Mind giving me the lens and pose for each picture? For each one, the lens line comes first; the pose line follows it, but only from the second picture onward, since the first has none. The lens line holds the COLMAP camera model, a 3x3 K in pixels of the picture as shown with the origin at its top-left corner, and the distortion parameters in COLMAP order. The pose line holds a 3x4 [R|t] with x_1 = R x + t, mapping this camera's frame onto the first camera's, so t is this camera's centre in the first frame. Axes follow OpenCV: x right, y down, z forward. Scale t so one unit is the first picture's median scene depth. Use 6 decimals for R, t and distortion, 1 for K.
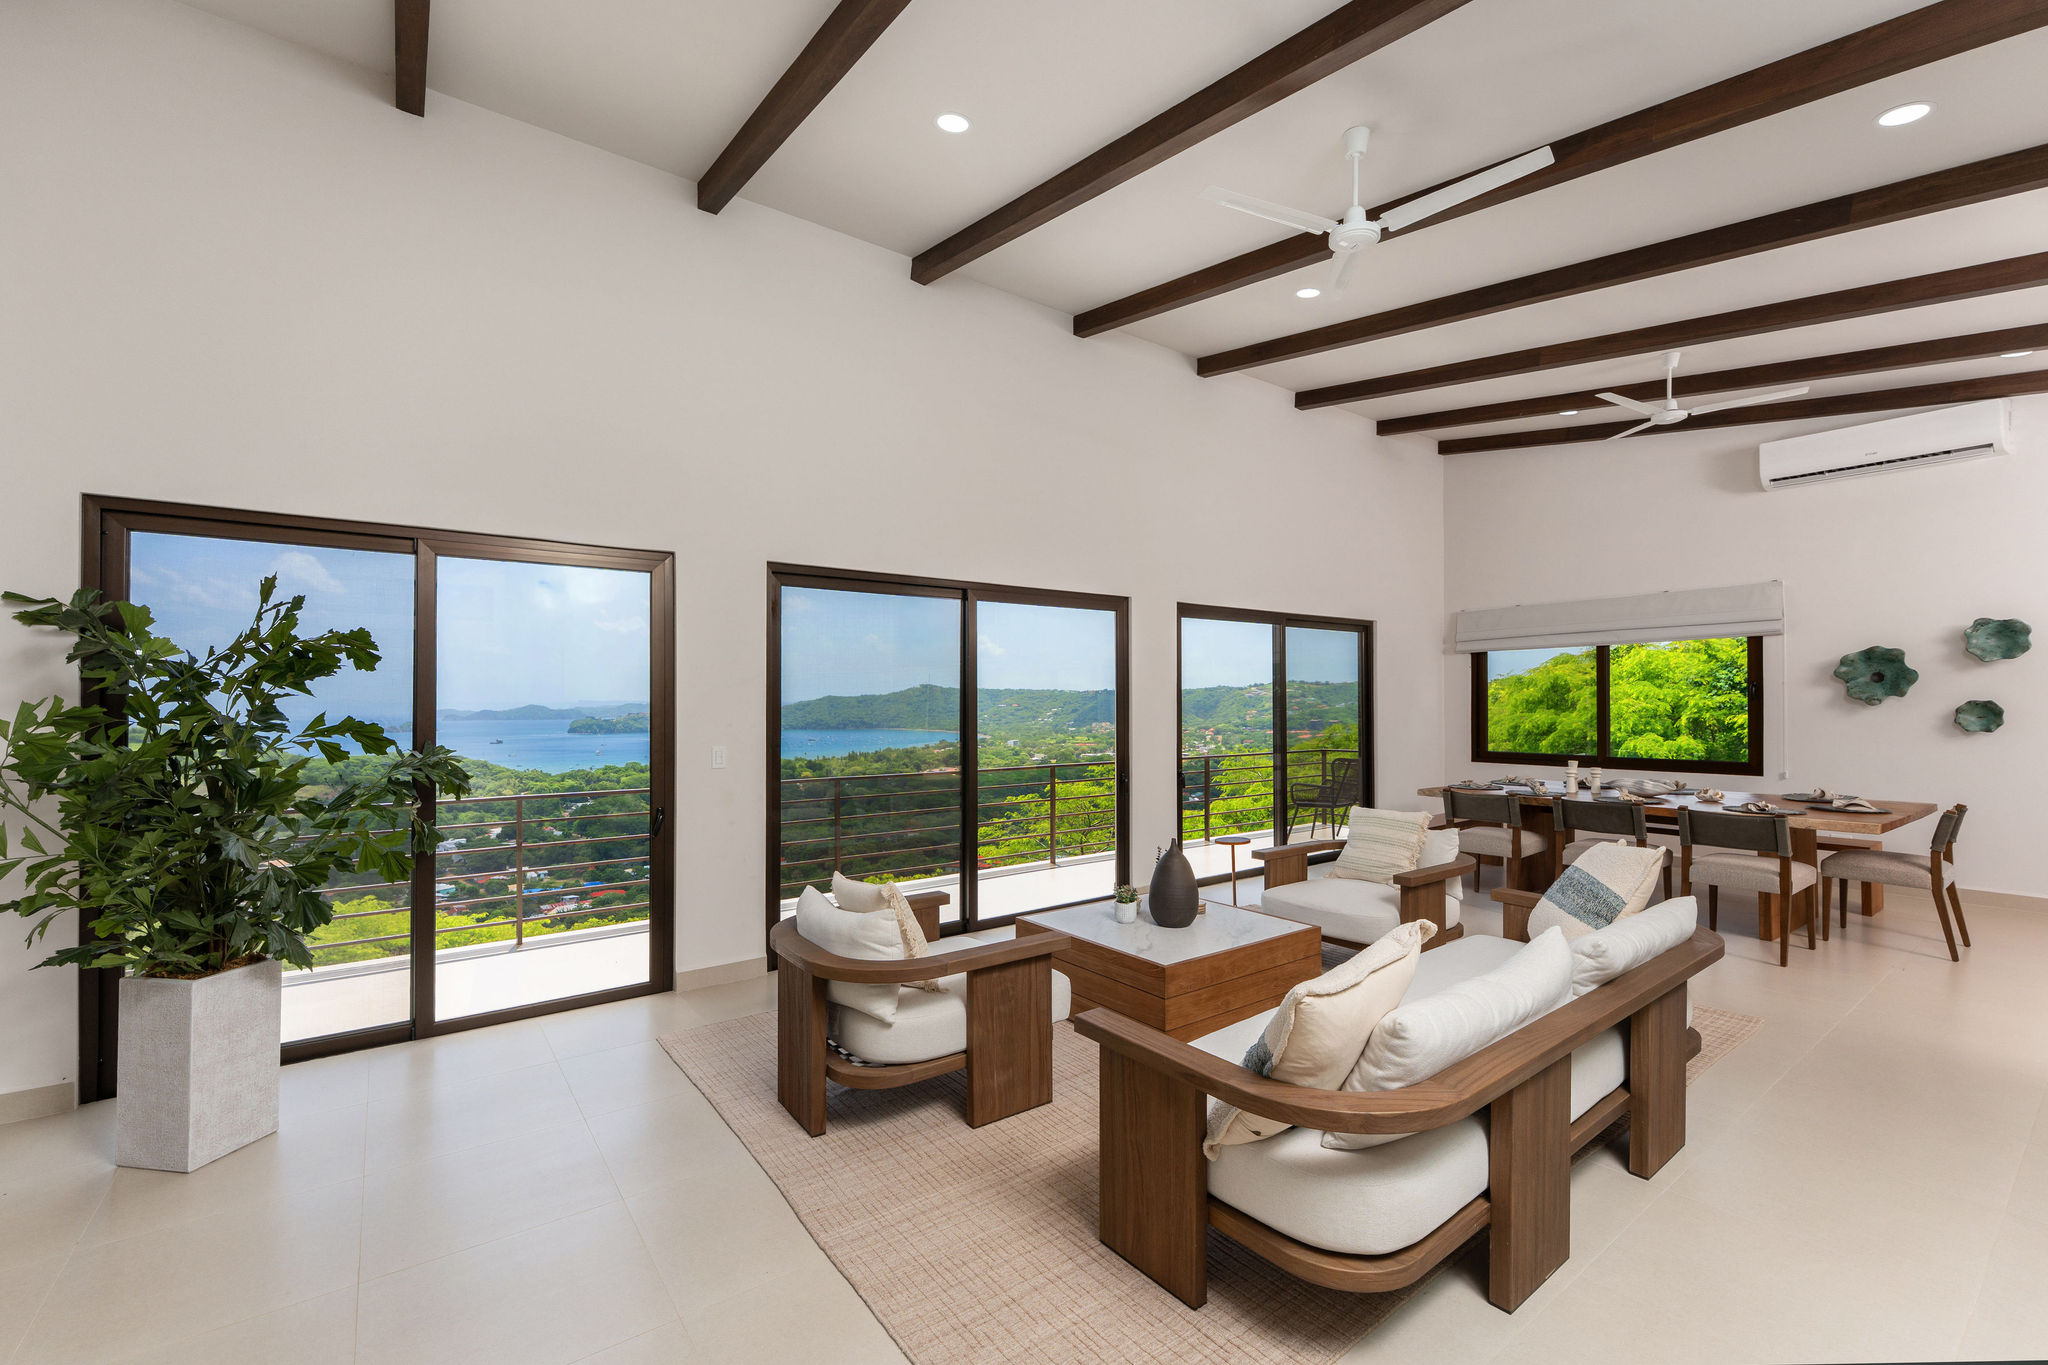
lens RADIAL K [[855.5, 0, 1017.6], [0, 855.5, 688.4], [0, 0, 1]] dist [0.000073, -0.000137]
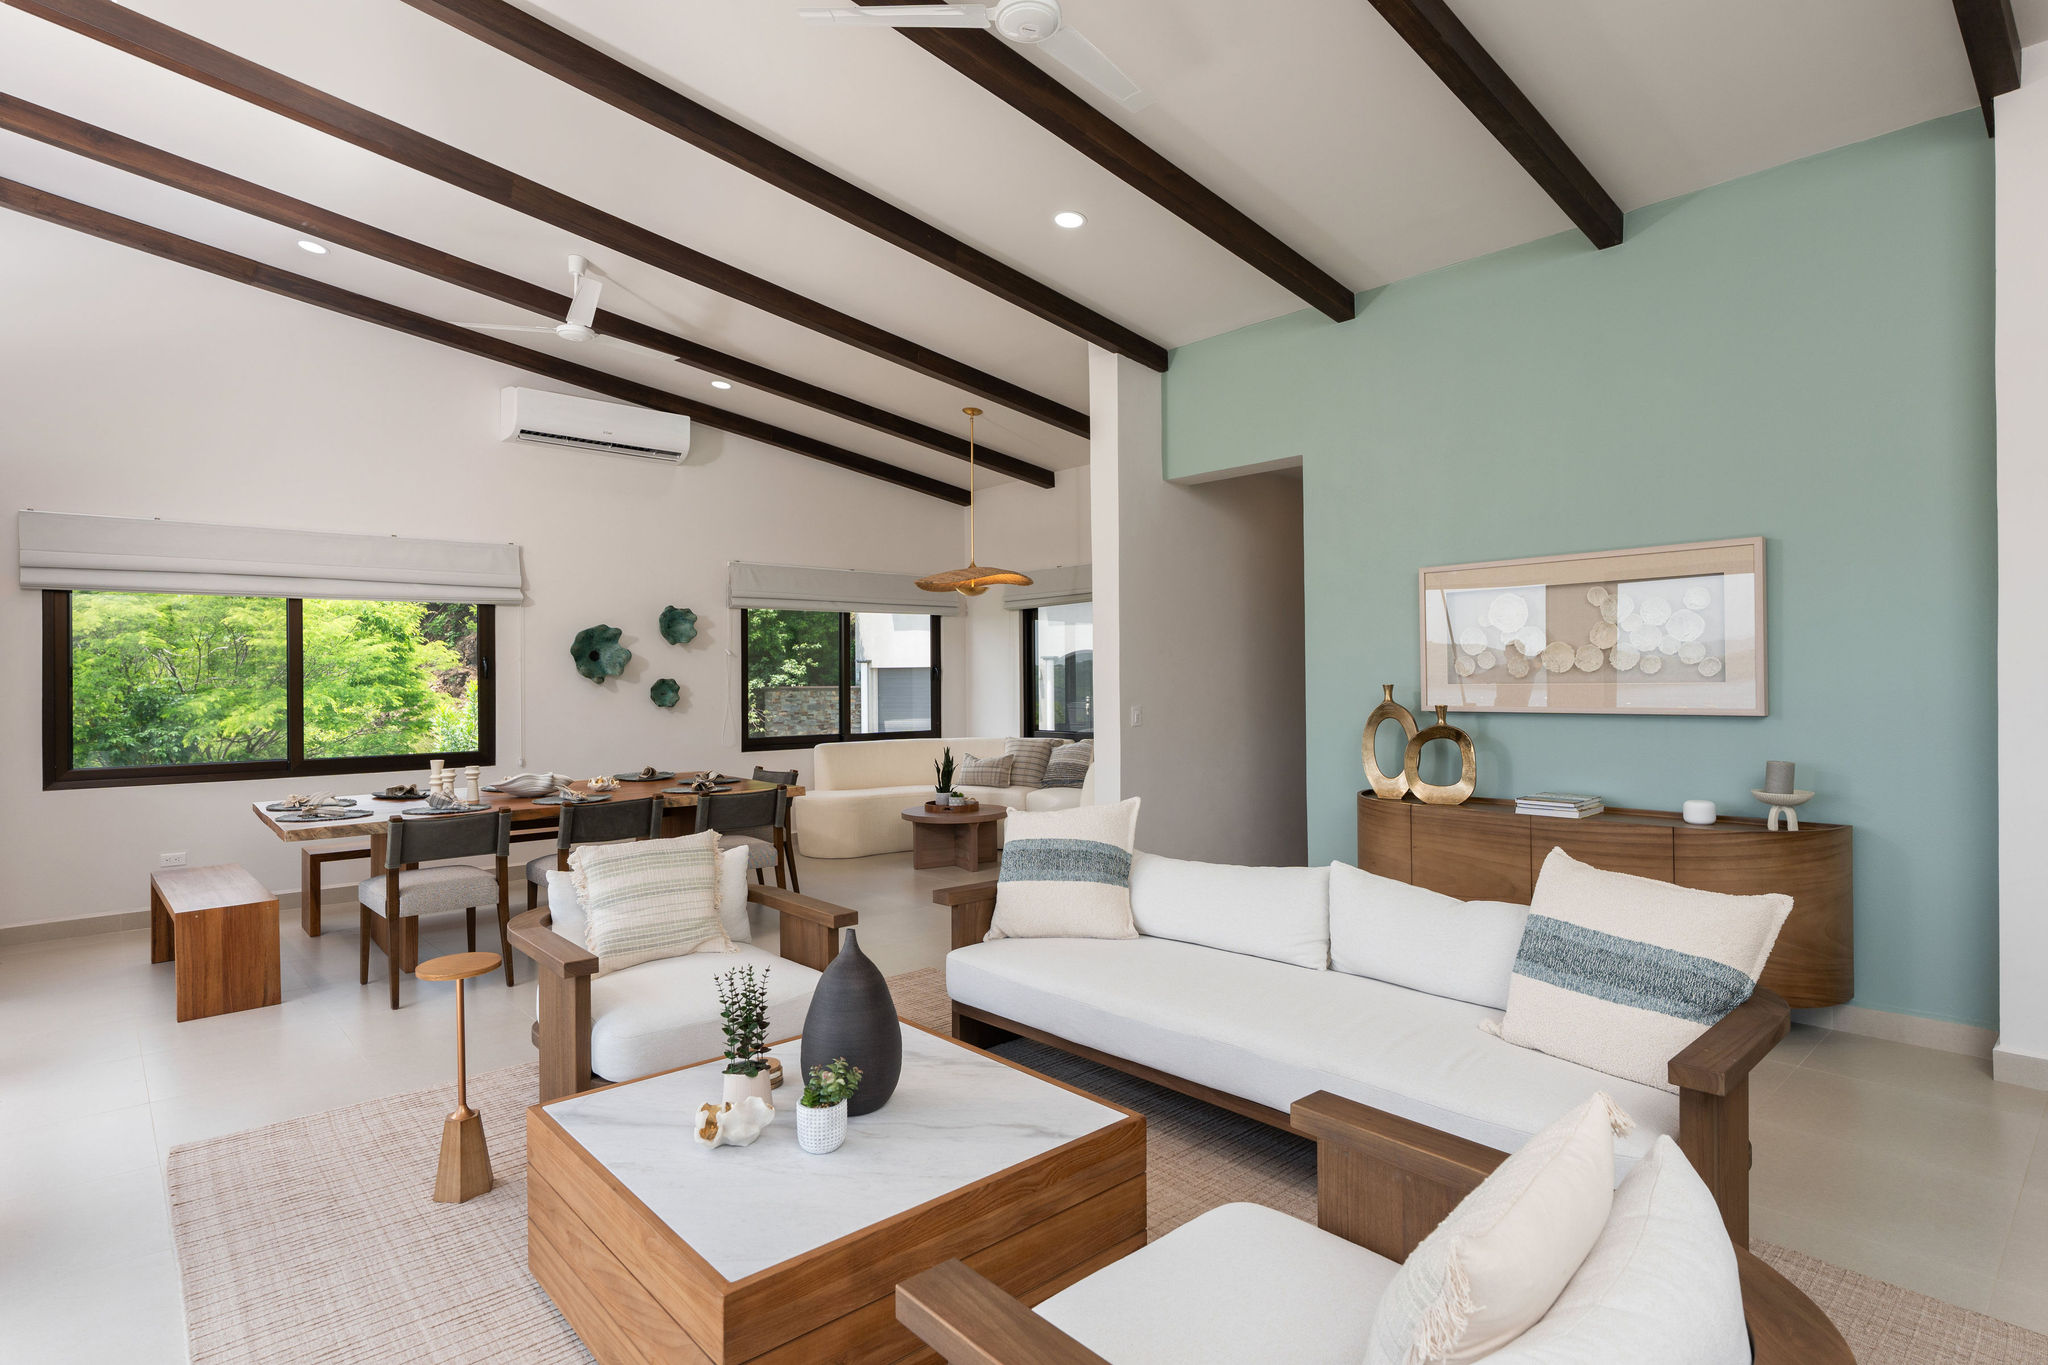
lens RADIAL K [[1046.5, 0, 1026.2], [0, 1046.5, 688.6], [0, 0, 1]] dist [-0.000611, -0.000190]
pose [[-0.091818, 0.007376, 0.995748, -0.331697], [-0.003622, 0.999963, -0.007742, 0.042398], [-0.995769, -0.004317, -0.091788, 0.790483]]
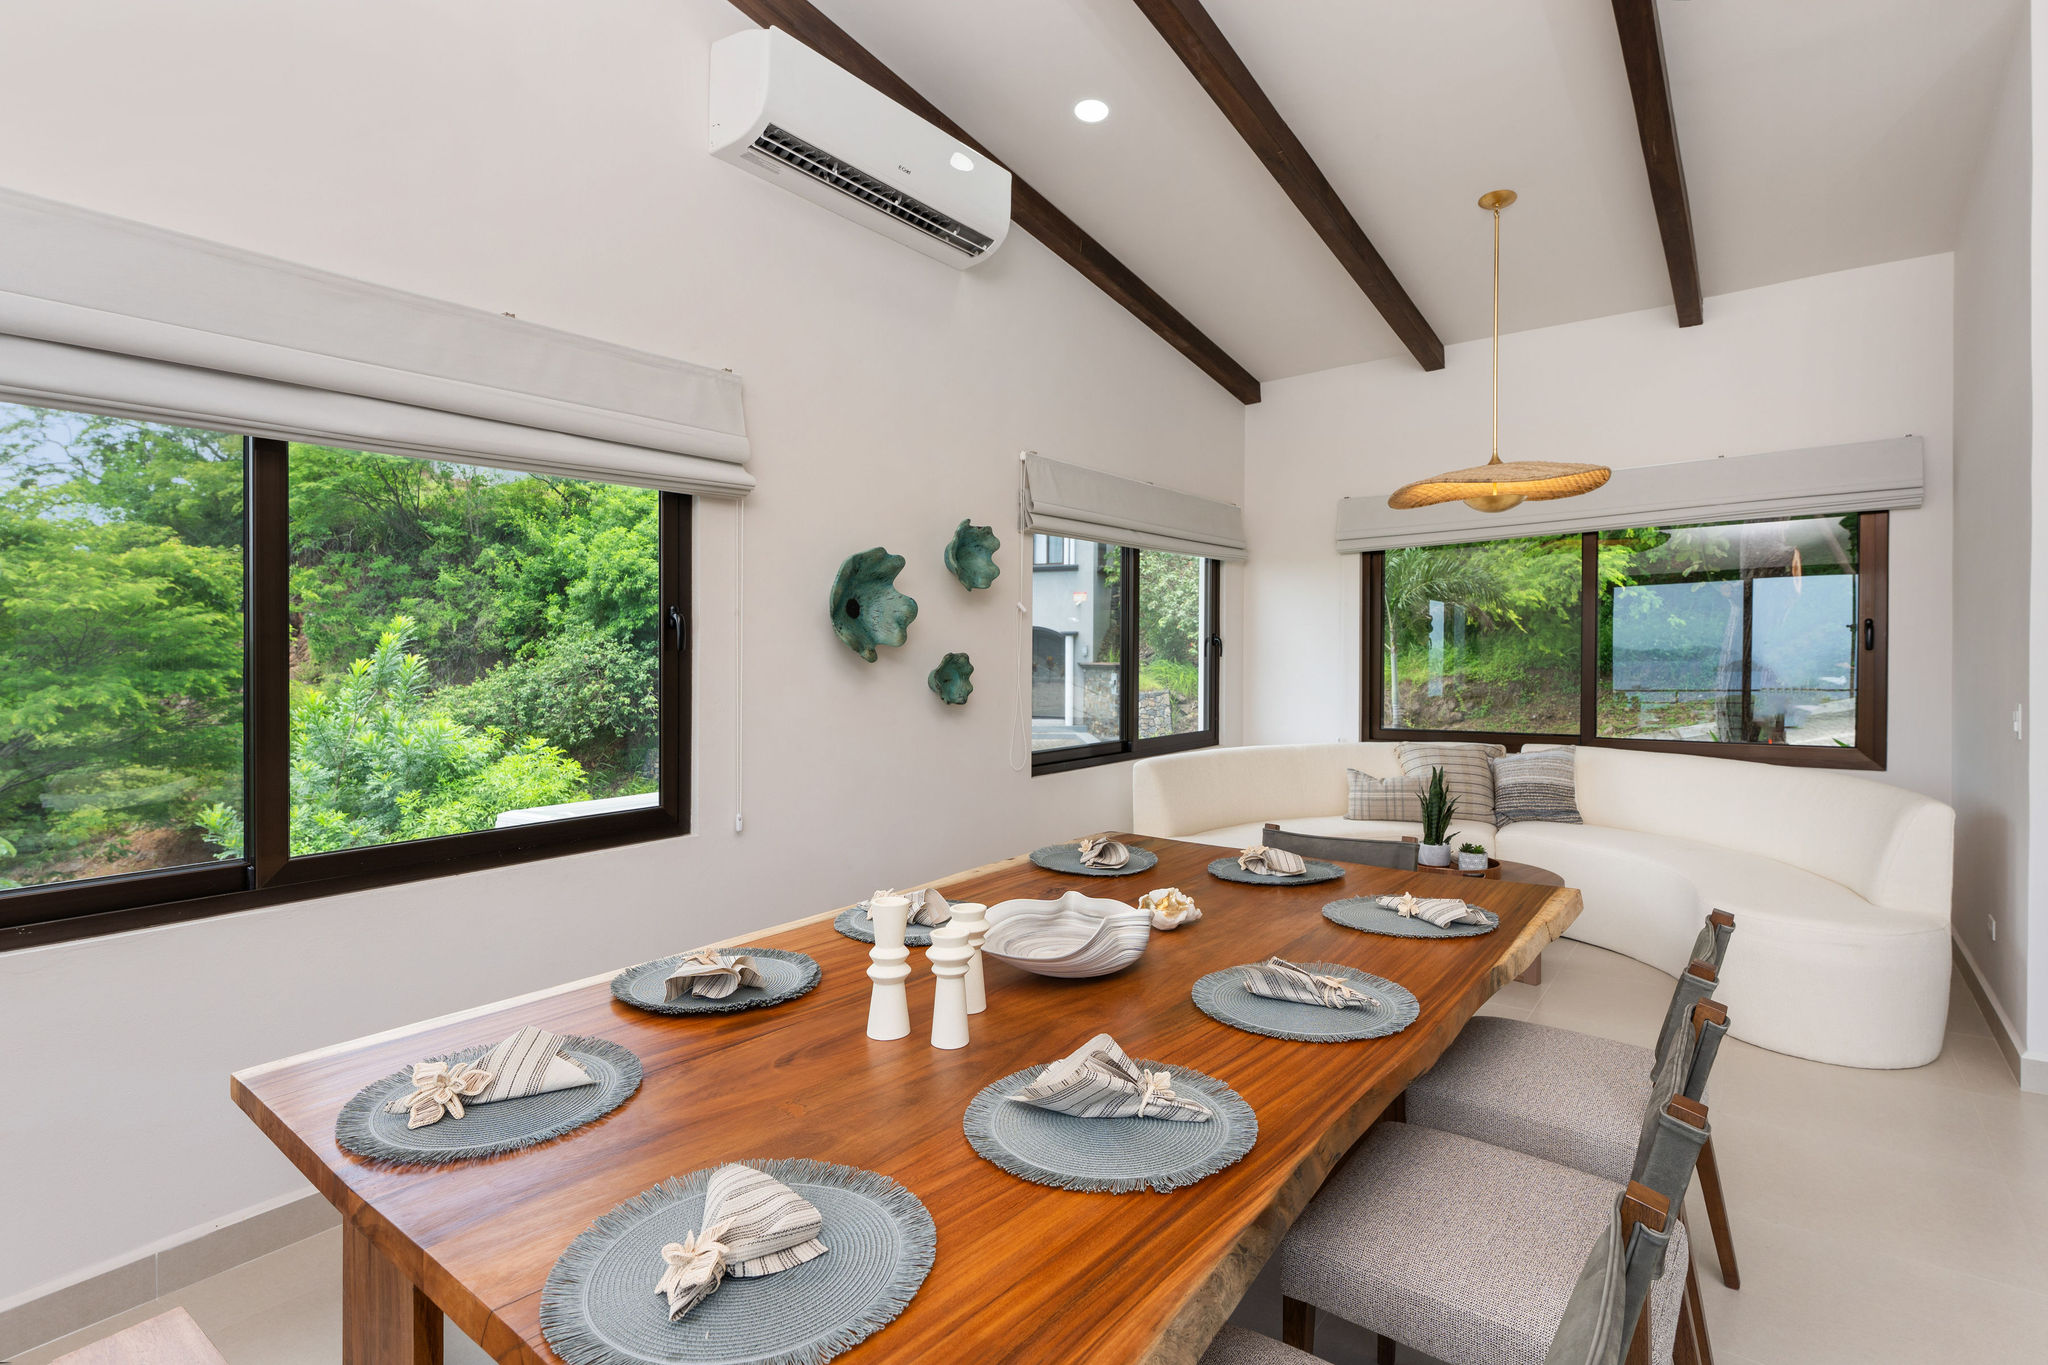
lens RADIAL K [[988.1, 0, 1023.9], [0, 988.1, 670.4], [0, 0, 1]] dist [0.000174, -0.000109]
pose [[-0.269935, 0.005958, 0.962860, 0.517418], [0.004482, 0.999978, -0.004931, 0.035343], [-0.962868, 0.002985, -0.269955, 1.371829]]
